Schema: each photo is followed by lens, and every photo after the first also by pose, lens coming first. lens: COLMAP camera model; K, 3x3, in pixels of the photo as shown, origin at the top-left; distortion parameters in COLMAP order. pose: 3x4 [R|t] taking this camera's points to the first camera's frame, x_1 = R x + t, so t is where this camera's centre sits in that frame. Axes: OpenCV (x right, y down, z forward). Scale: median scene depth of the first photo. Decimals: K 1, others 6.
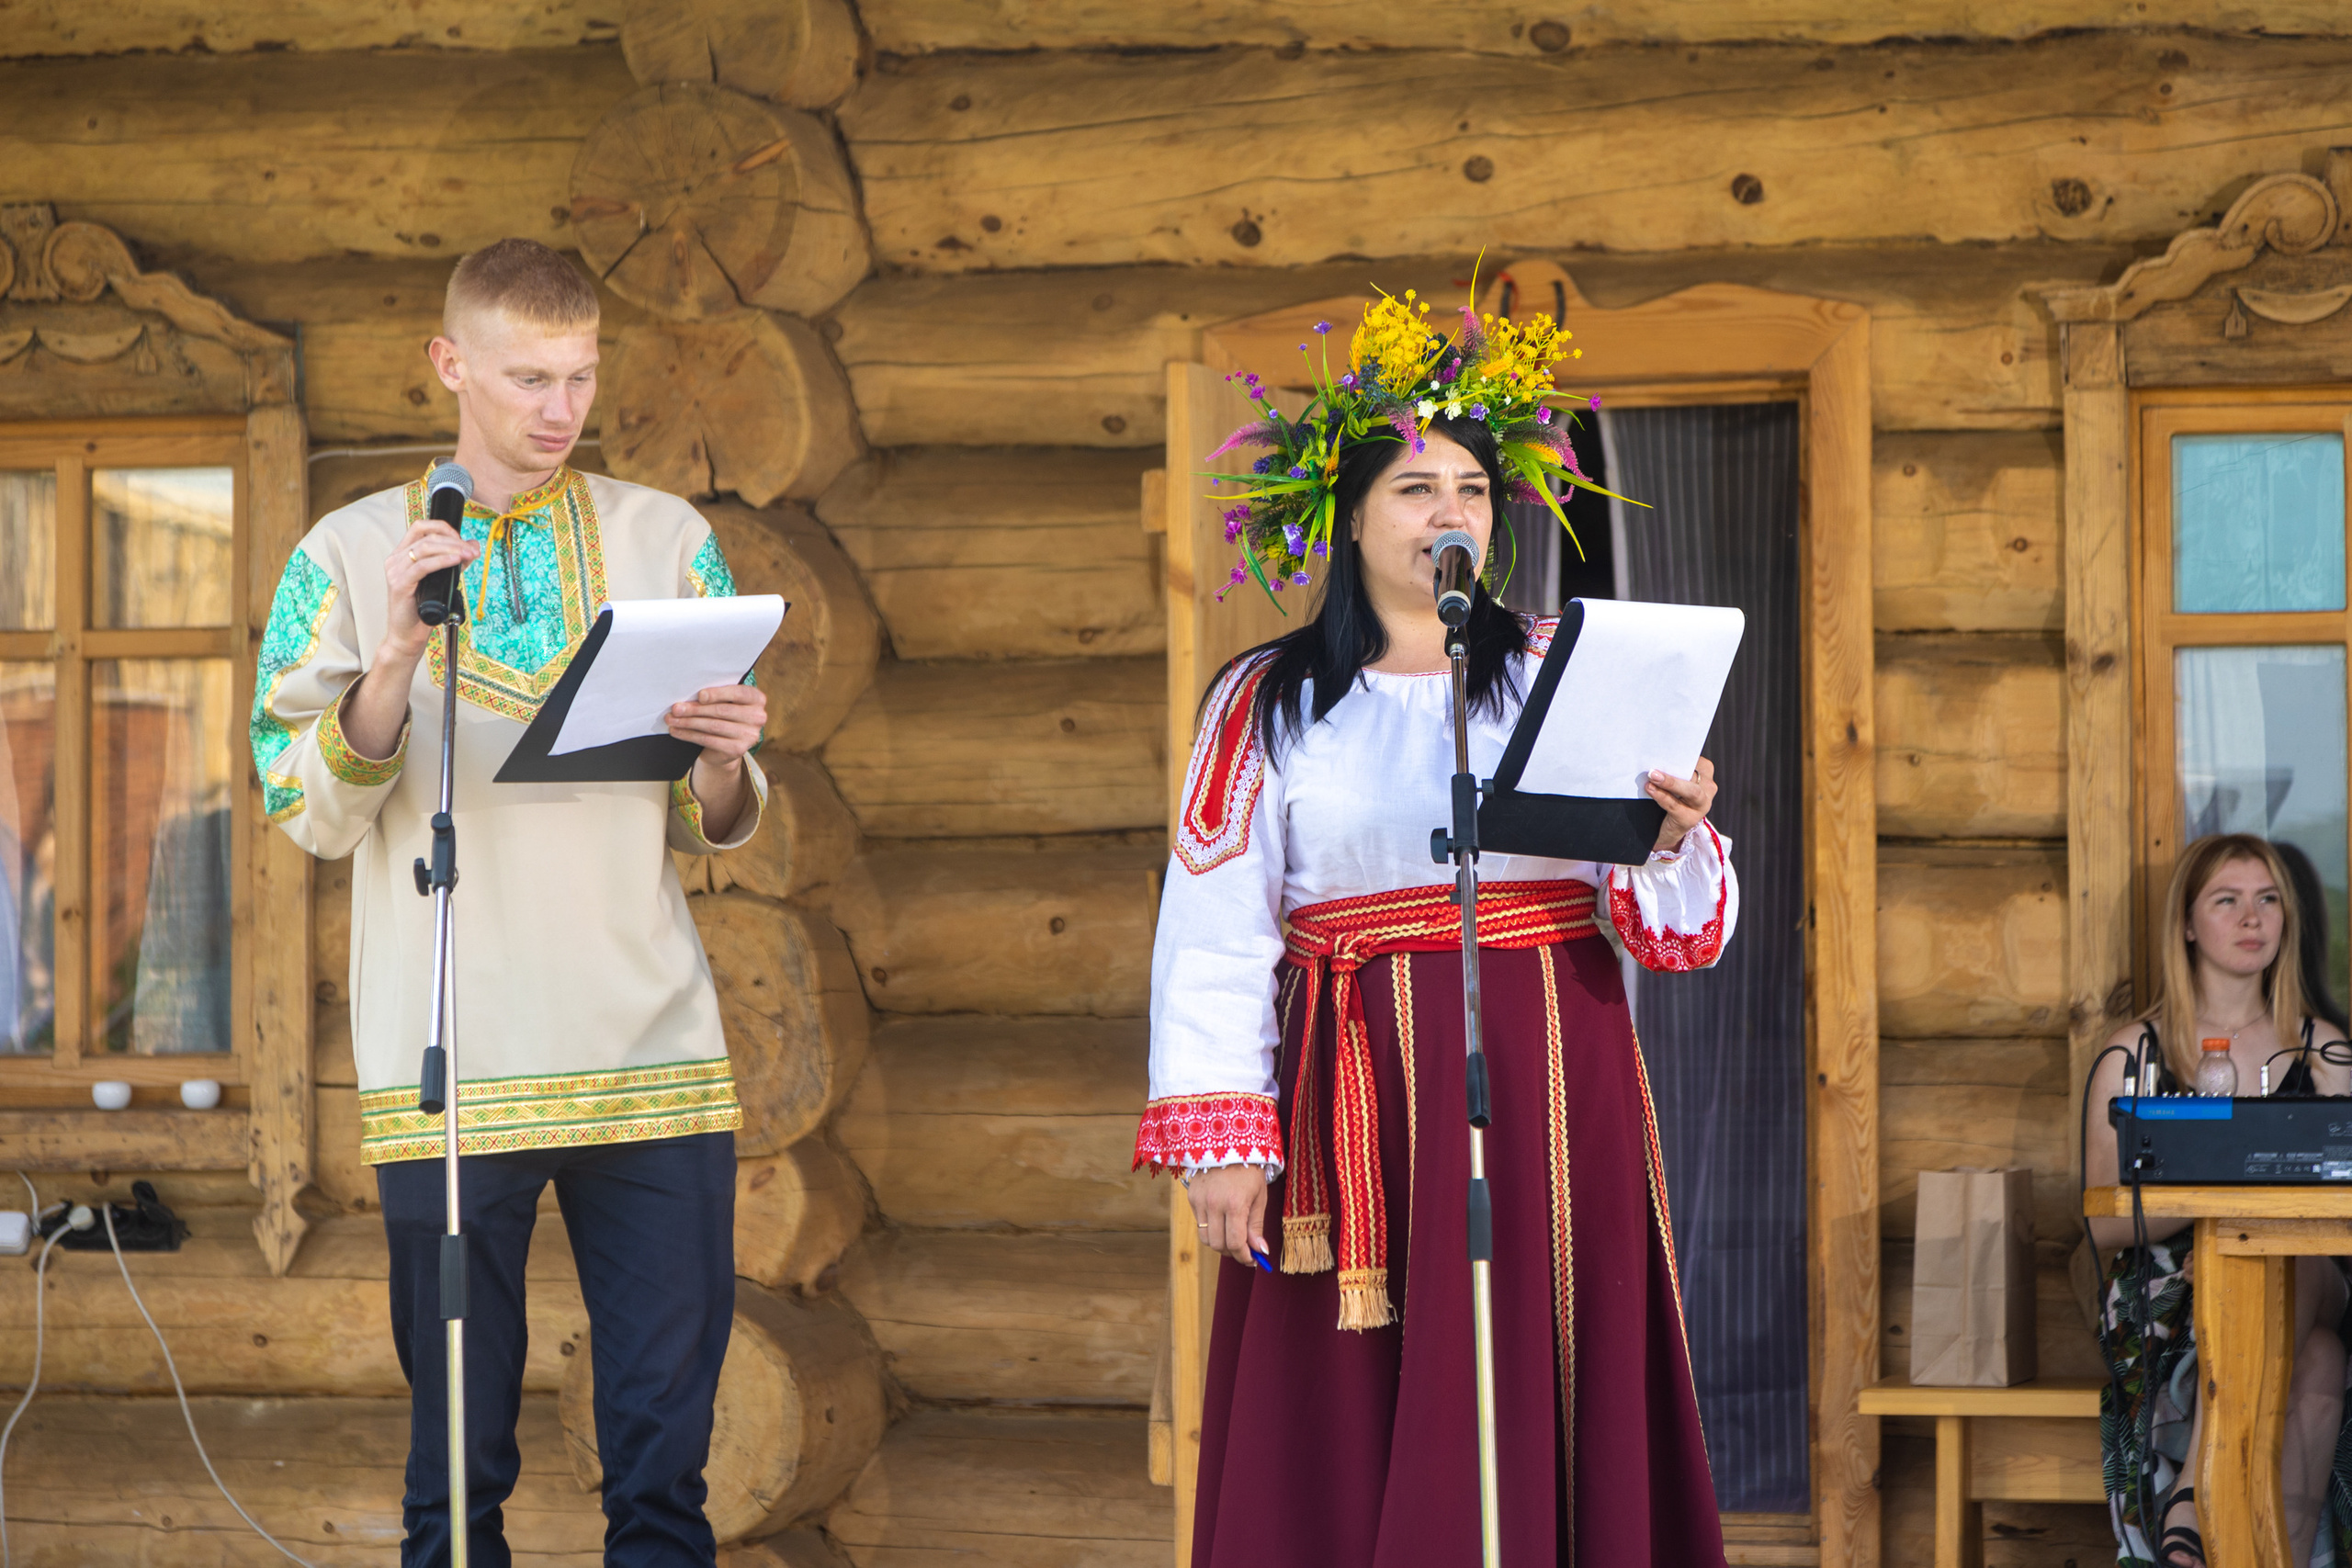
lens RADIAL K [[6740.3, 0, 1203.5], [0, 6740.3, 733.9], [0, 0, 1]] dist [0.051064, -0.730770]
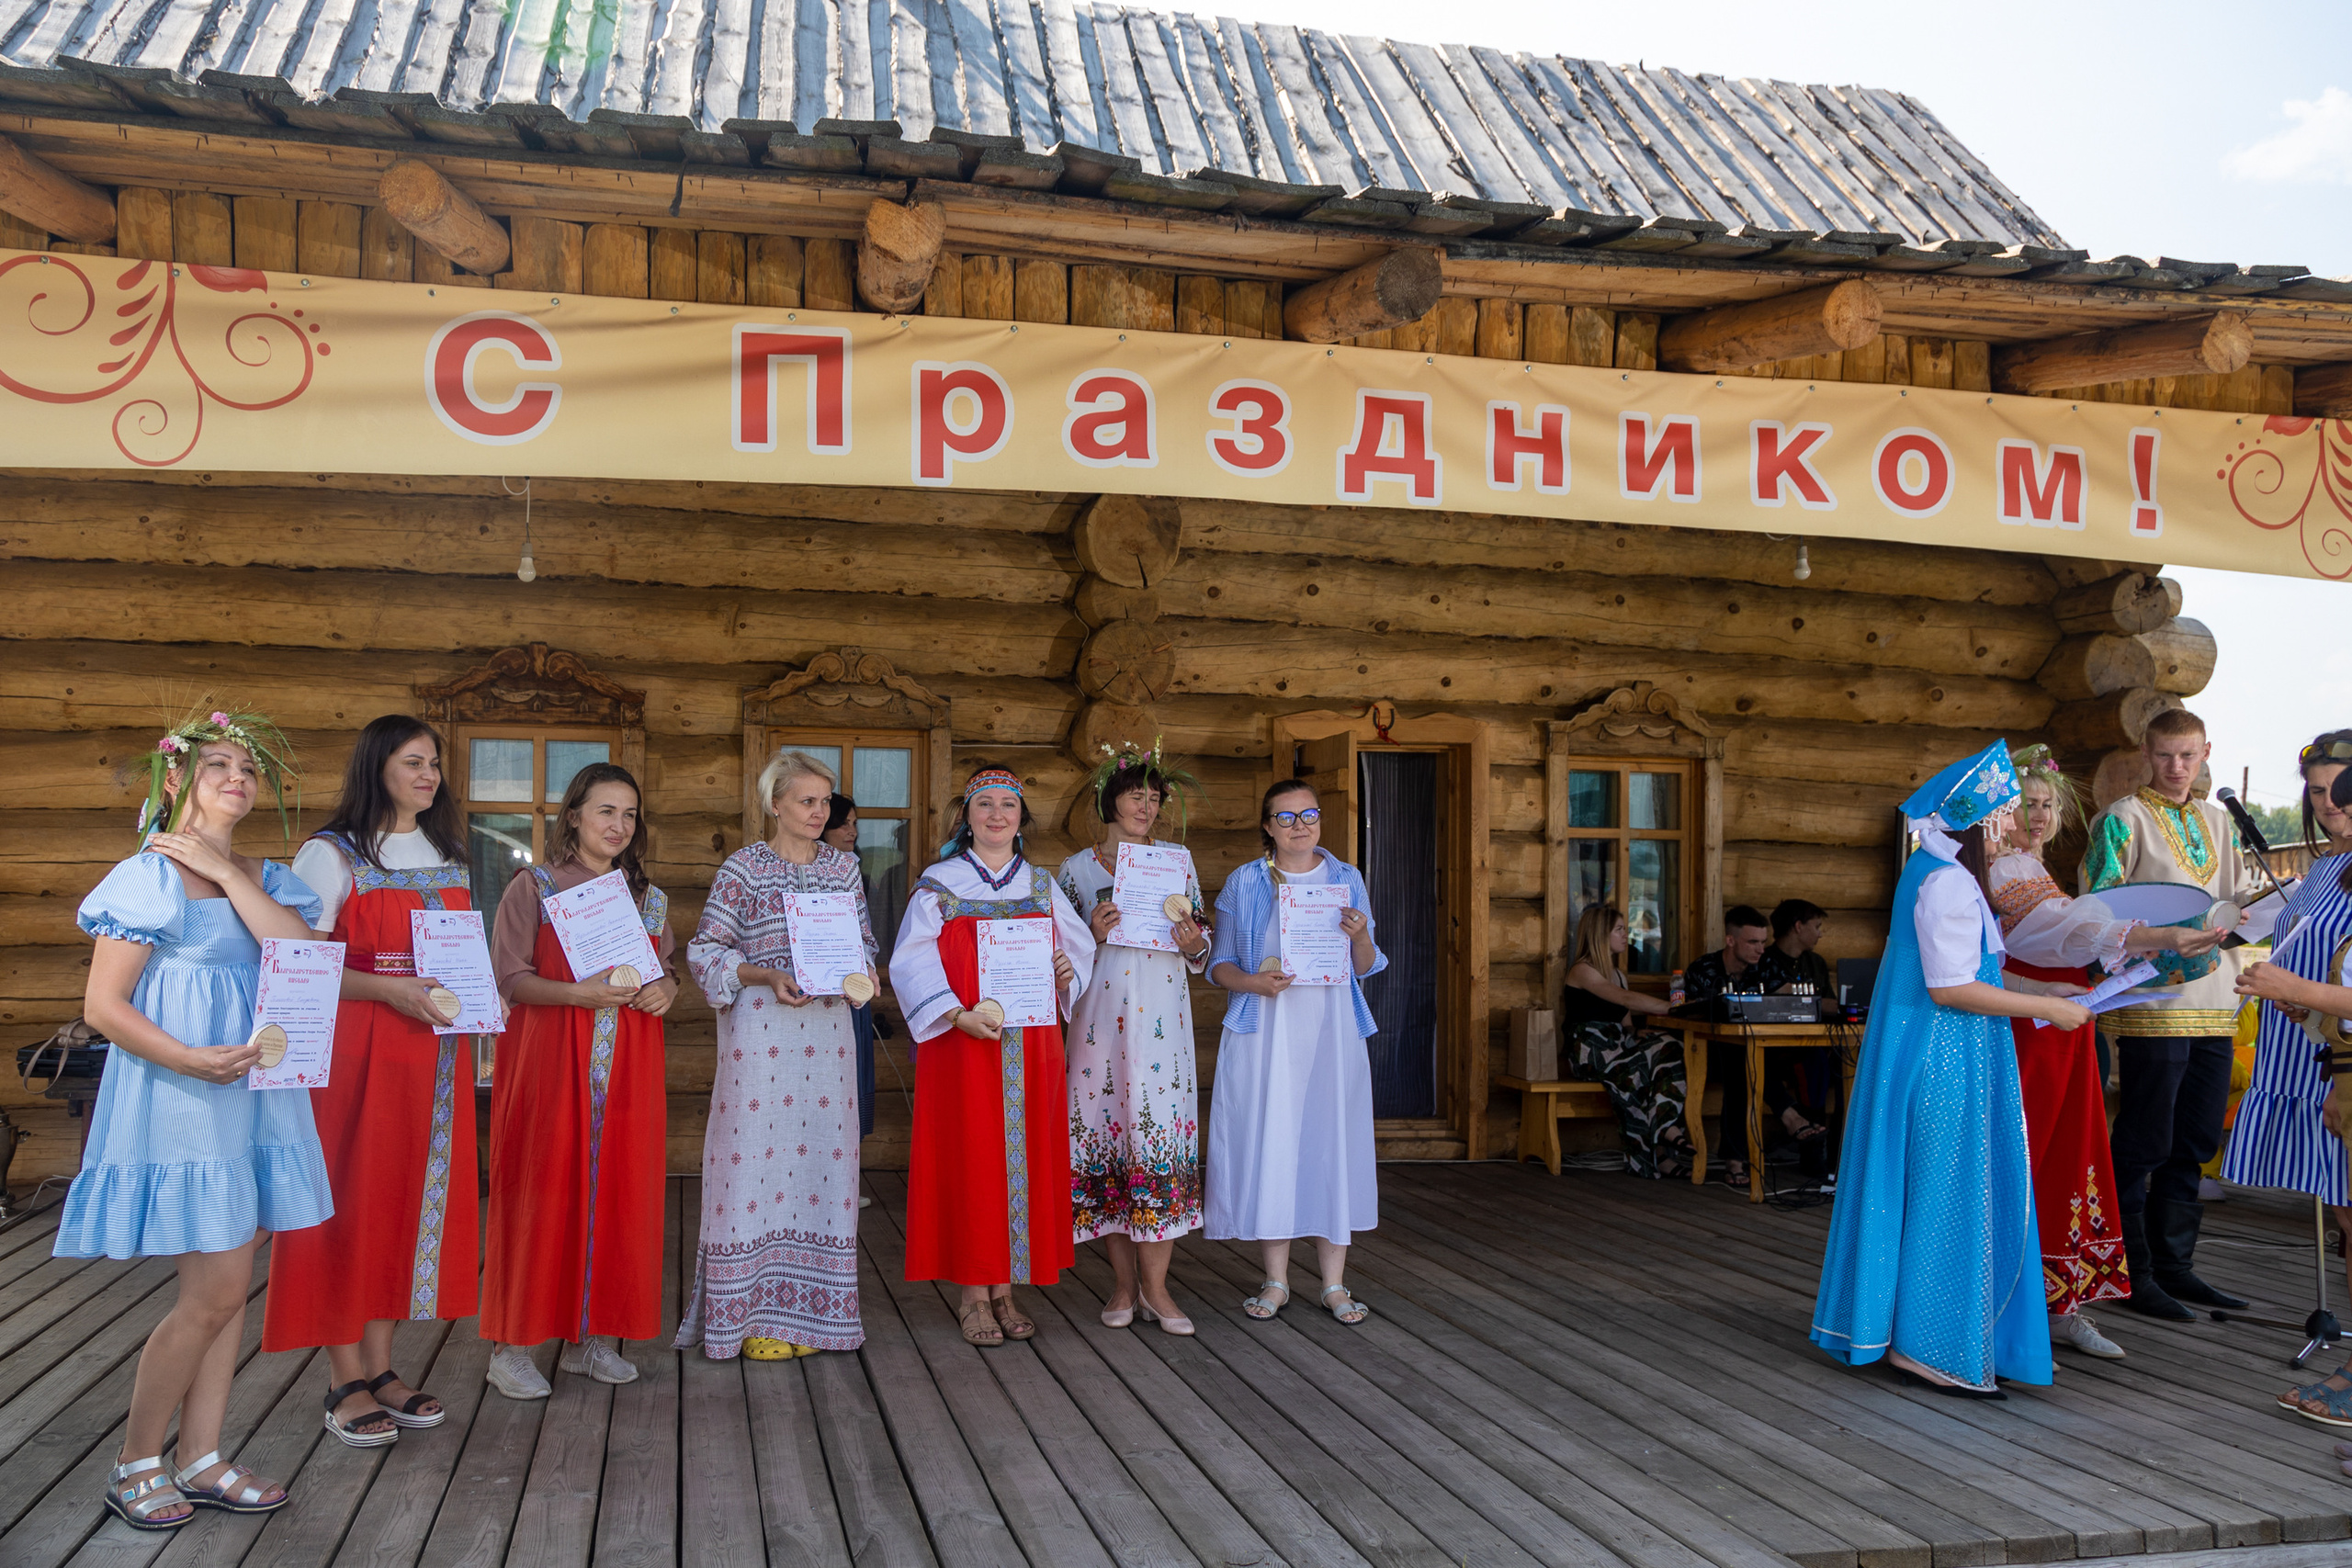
lens RADIAL K [[1725.8, 0, 1036.4], [0, 1725.8, 858.0], [0, 0, 1]] dist [0.002326, -0.003811]
pose [[0.916981, 0.022480, 0.398298, -0.390690], [-0.029563, 0.999495, 0.011650, -0.005468], [-0.397835, -0.022458, 0.917182, 0.360073]]
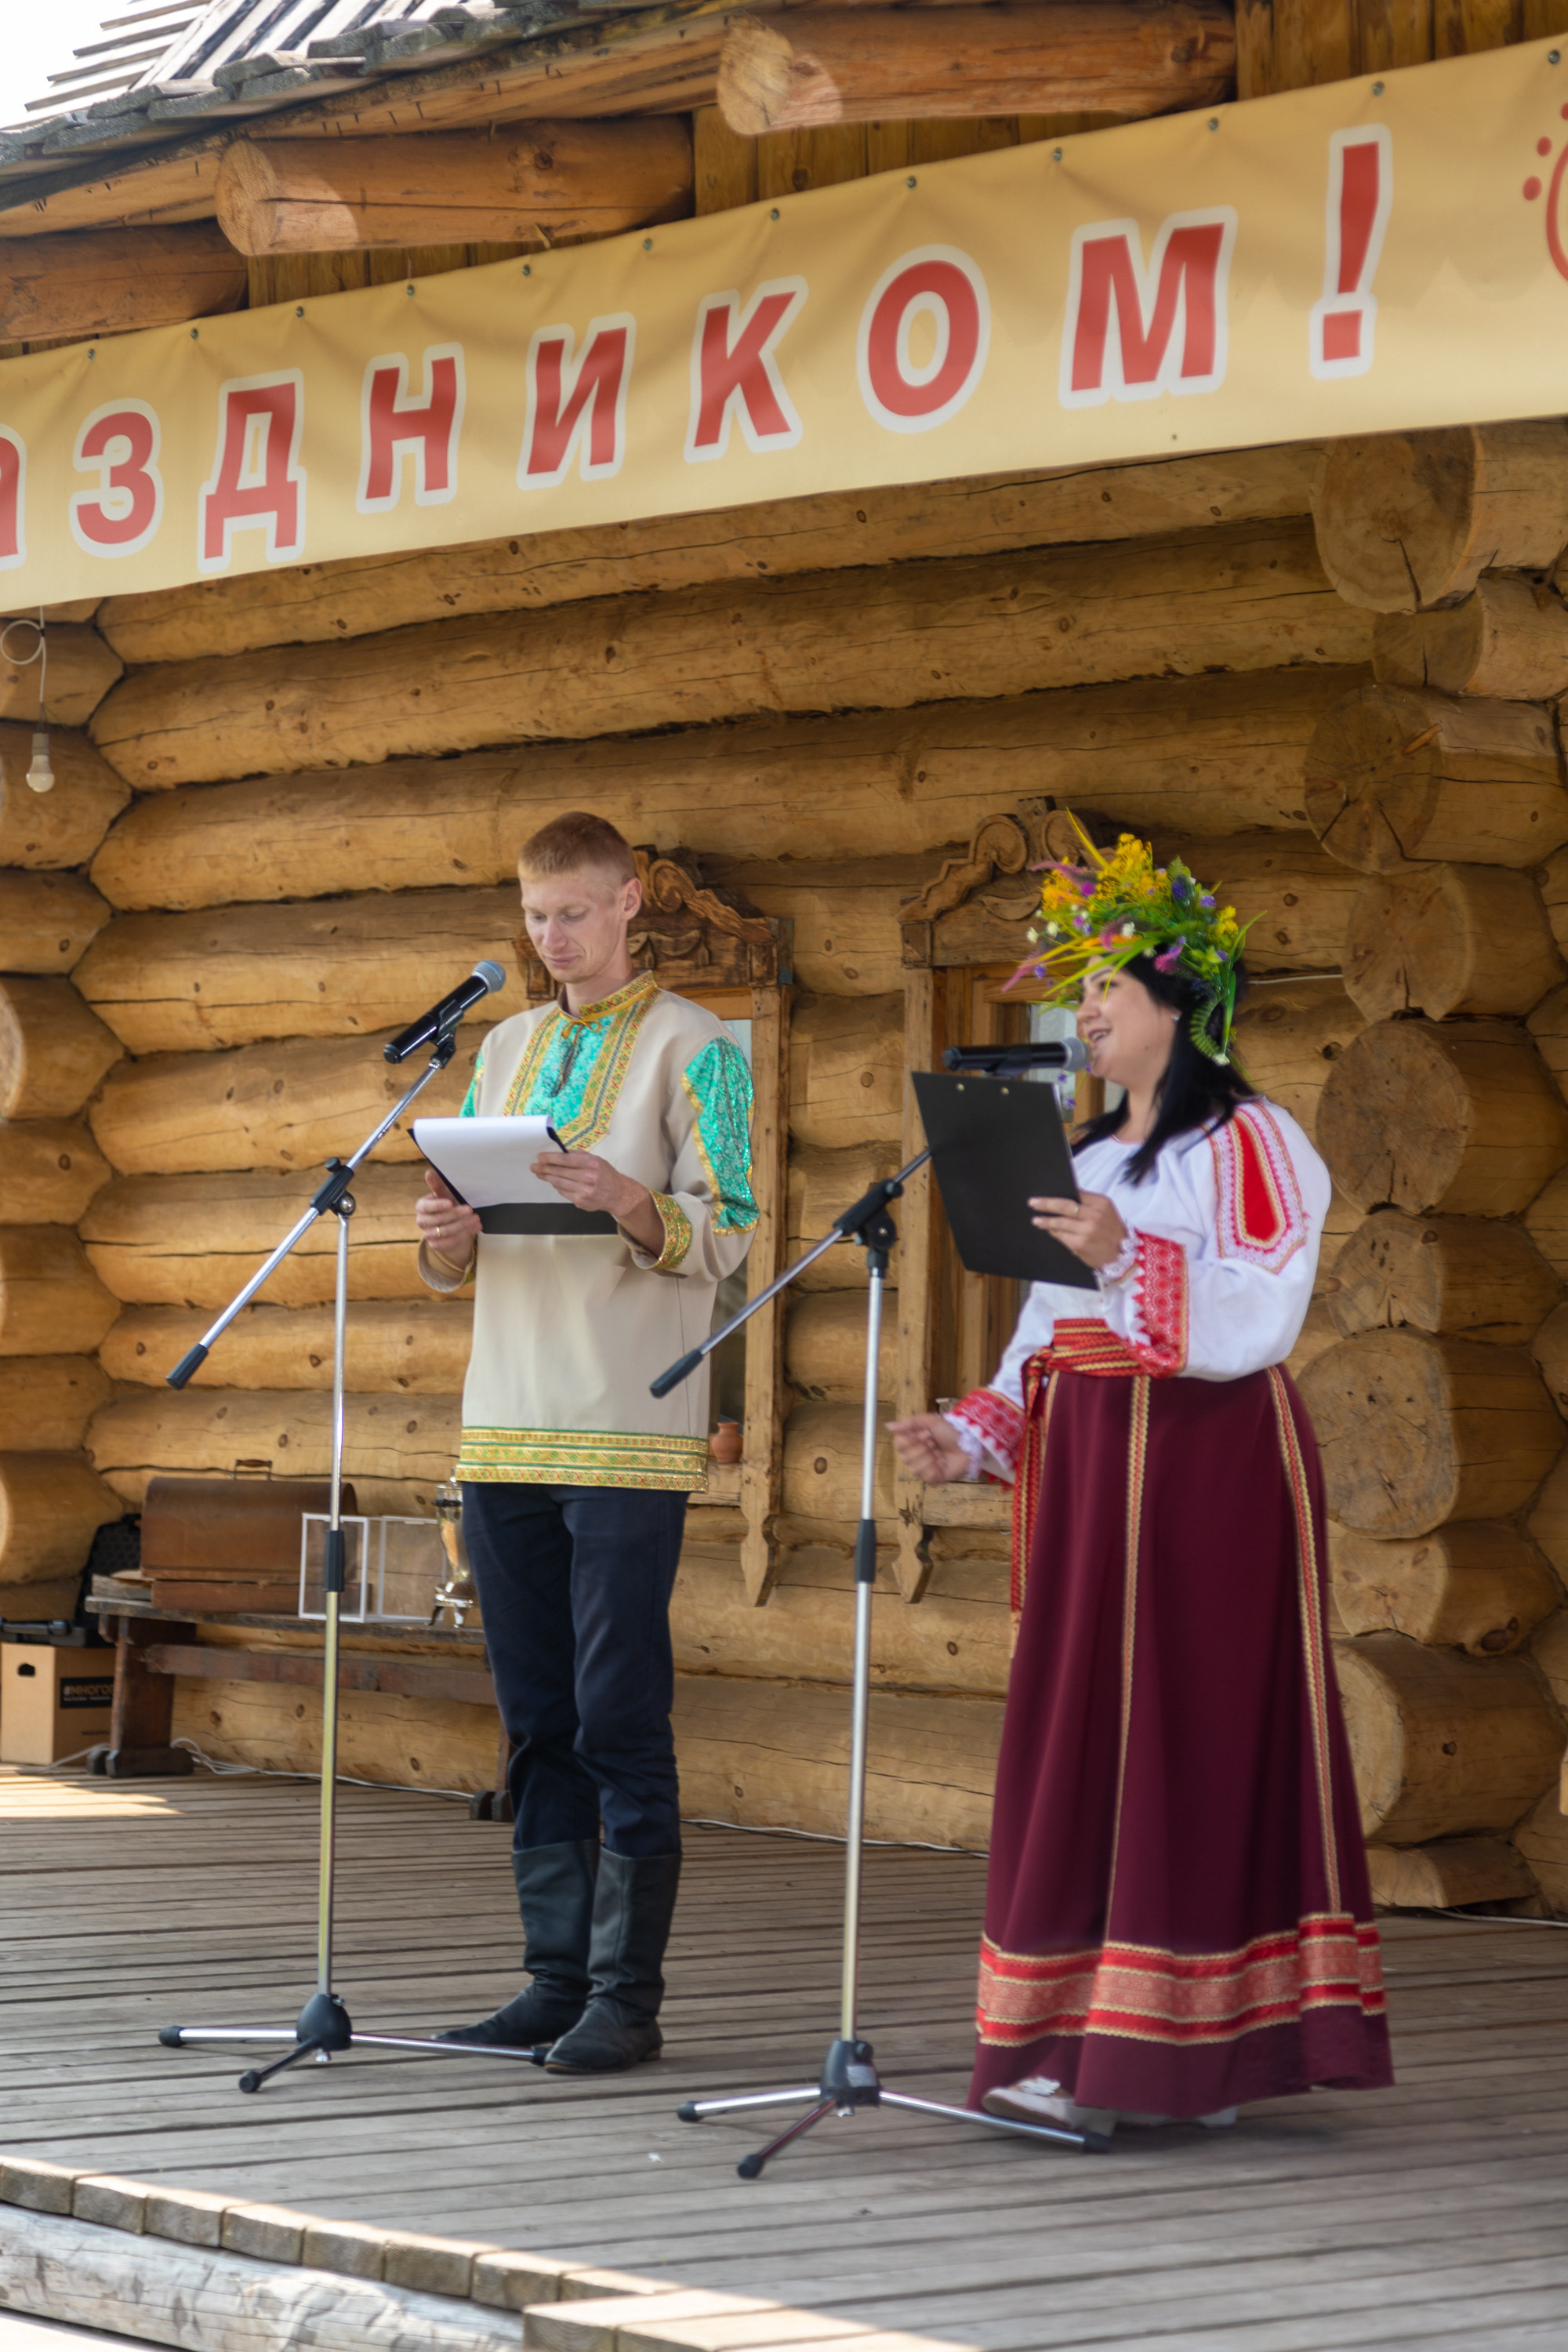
lens RADIAL K [[5617.1, 0, 701.8], [0, 5617.1, 1211.0], [0, 0, 1]] dist [-0.000388, 0.252924]
pose [[0.808808, 0.009337, -0.587998, 0.436368], [-0.013485, 0.999906, -0.002670, 0.006266], [0.587918, 0.010088, 0.808858, 0.076726]]
